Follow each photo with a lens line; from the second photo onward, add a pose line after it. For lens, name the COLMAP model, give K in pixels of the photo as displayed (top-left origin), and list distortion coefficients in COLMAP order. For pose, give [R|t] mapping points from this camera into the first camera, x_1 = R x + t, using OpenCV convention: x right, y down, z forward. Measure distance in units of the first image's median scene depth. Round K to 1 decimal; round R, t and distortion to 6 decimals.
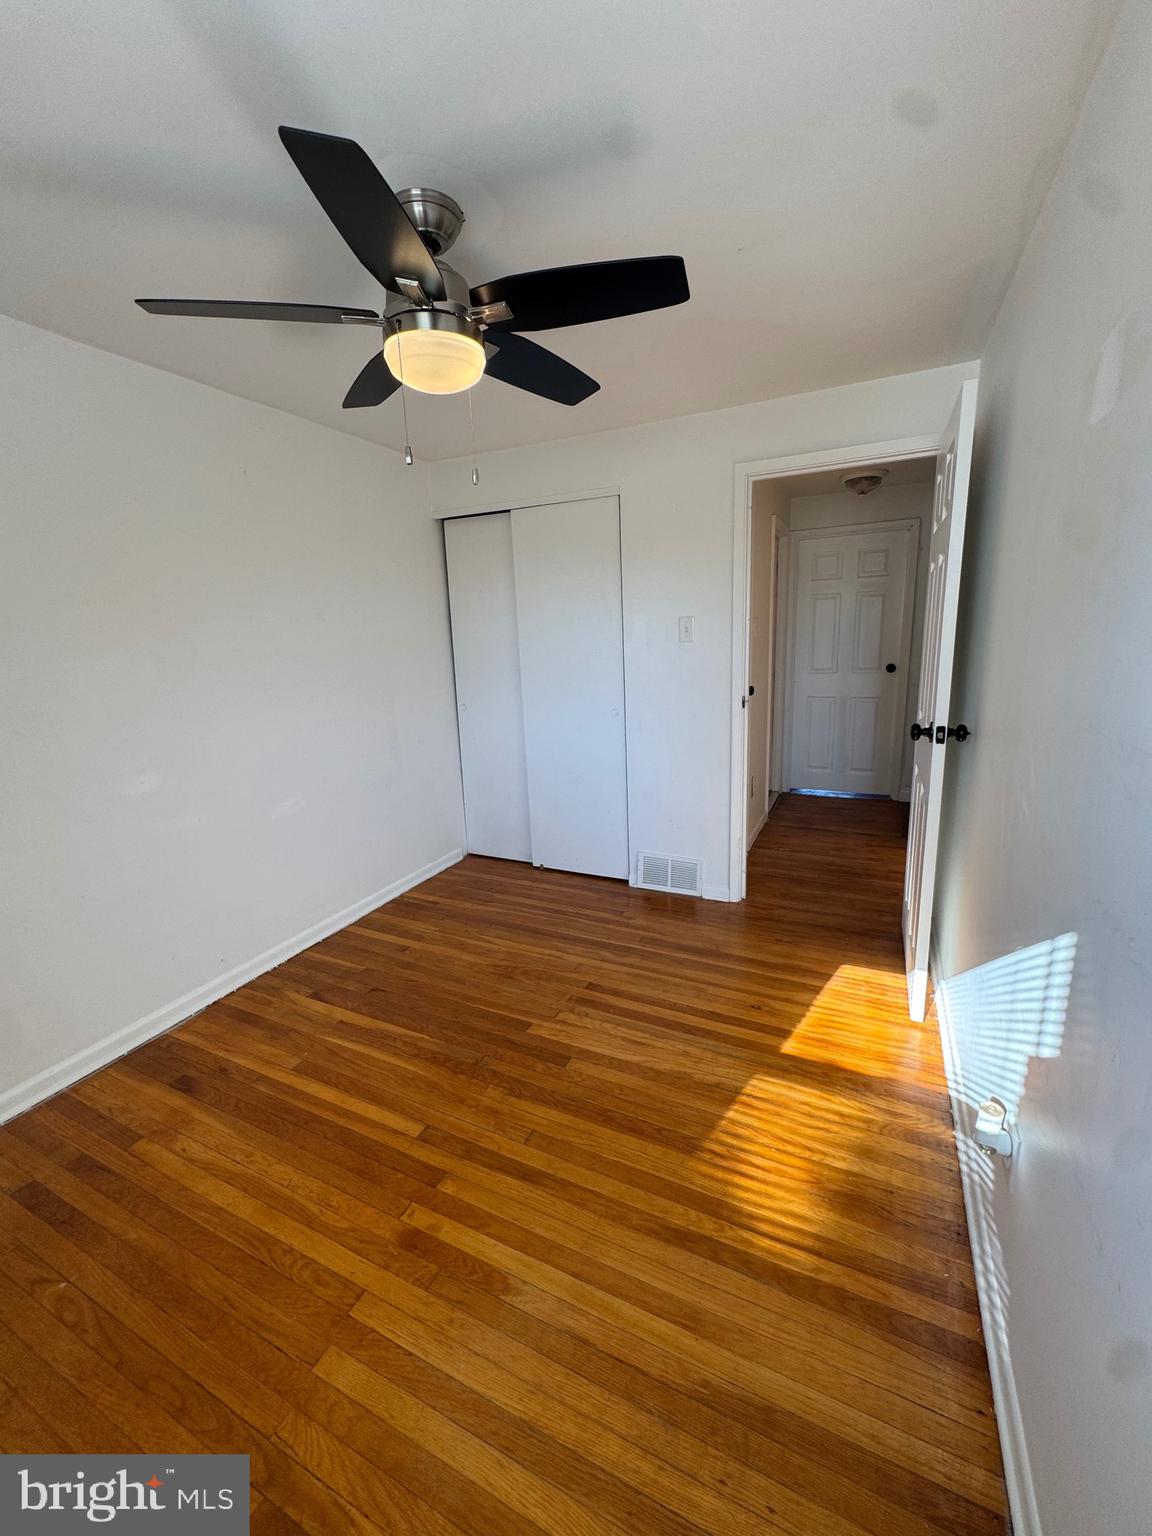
lens RADIAL K [[610.6, 0, 576.1], [0, 610.6, 762.7], [0, 0, 1]] dist [-0.001374, -0.000289]
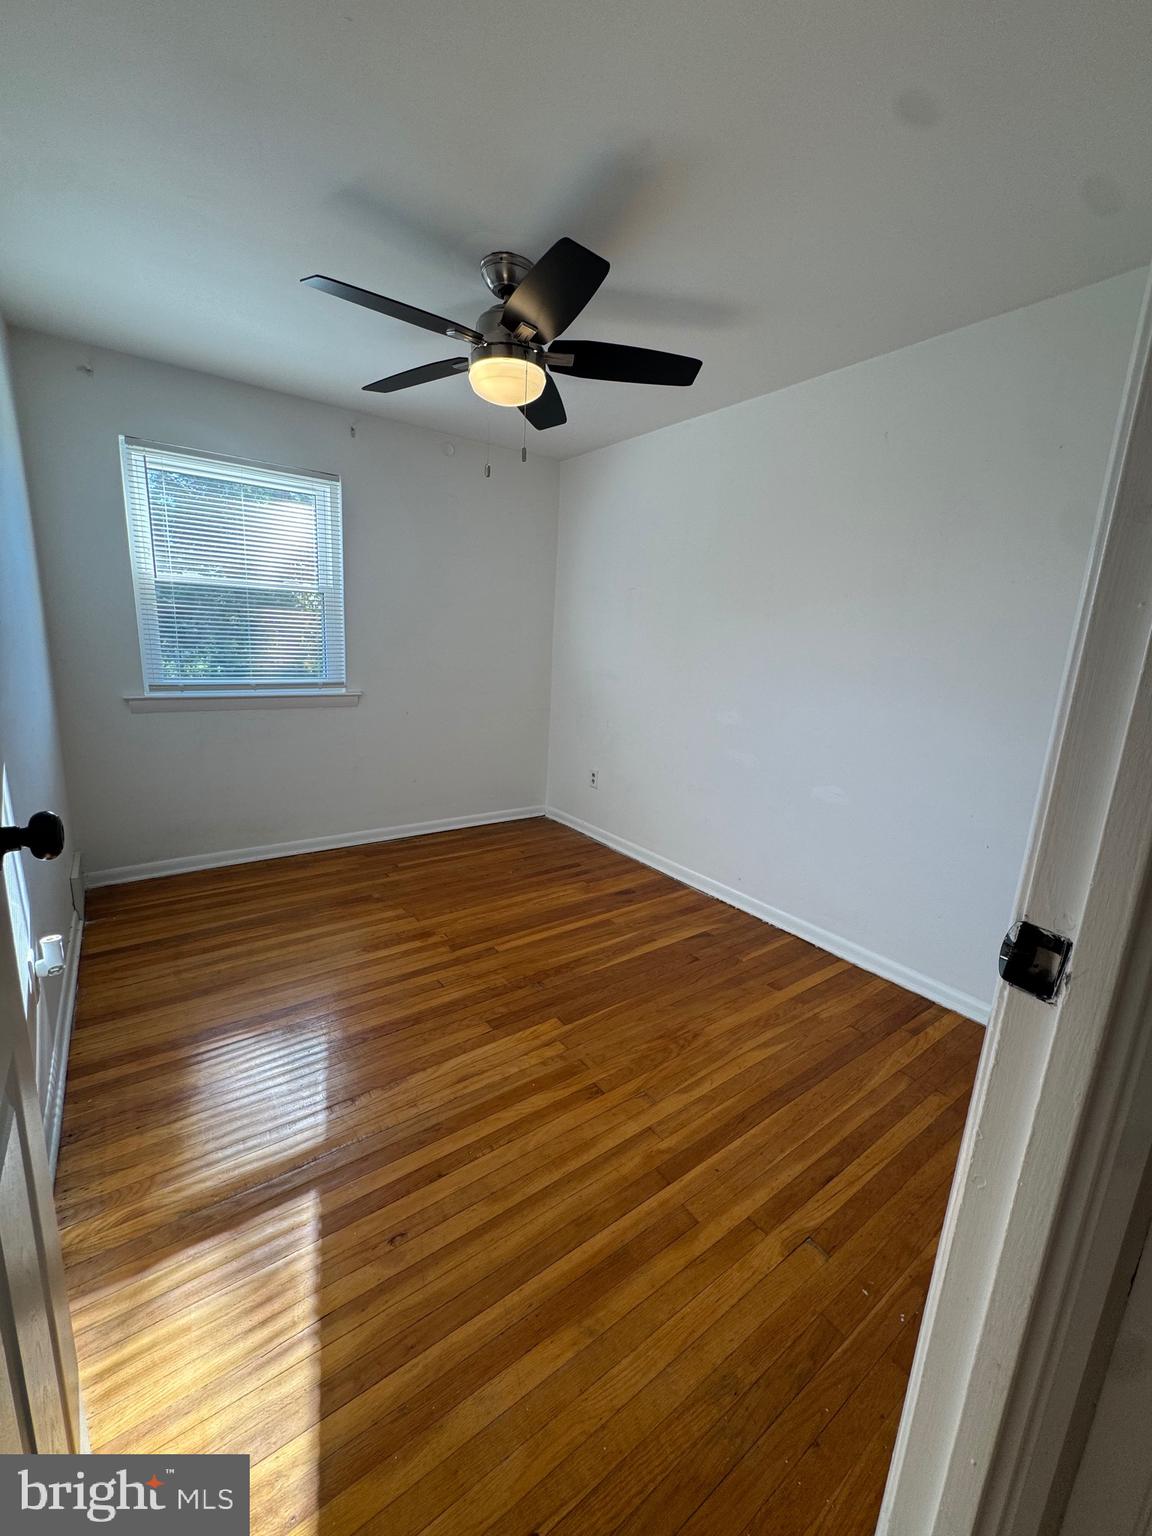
lens RADIAL K [[610.6, 0, 573.5], [0, 610.6, 767.1], [0, 0, 1]] dist [-0.001374, -0.000289]
pose [[-0.472390, 0.204239, -0.857400, 0.623611], [-0.213546, 0.917277, 0.336156, -0.238324], [0.855129, 0.341891, -0.389698, 1.222660]]
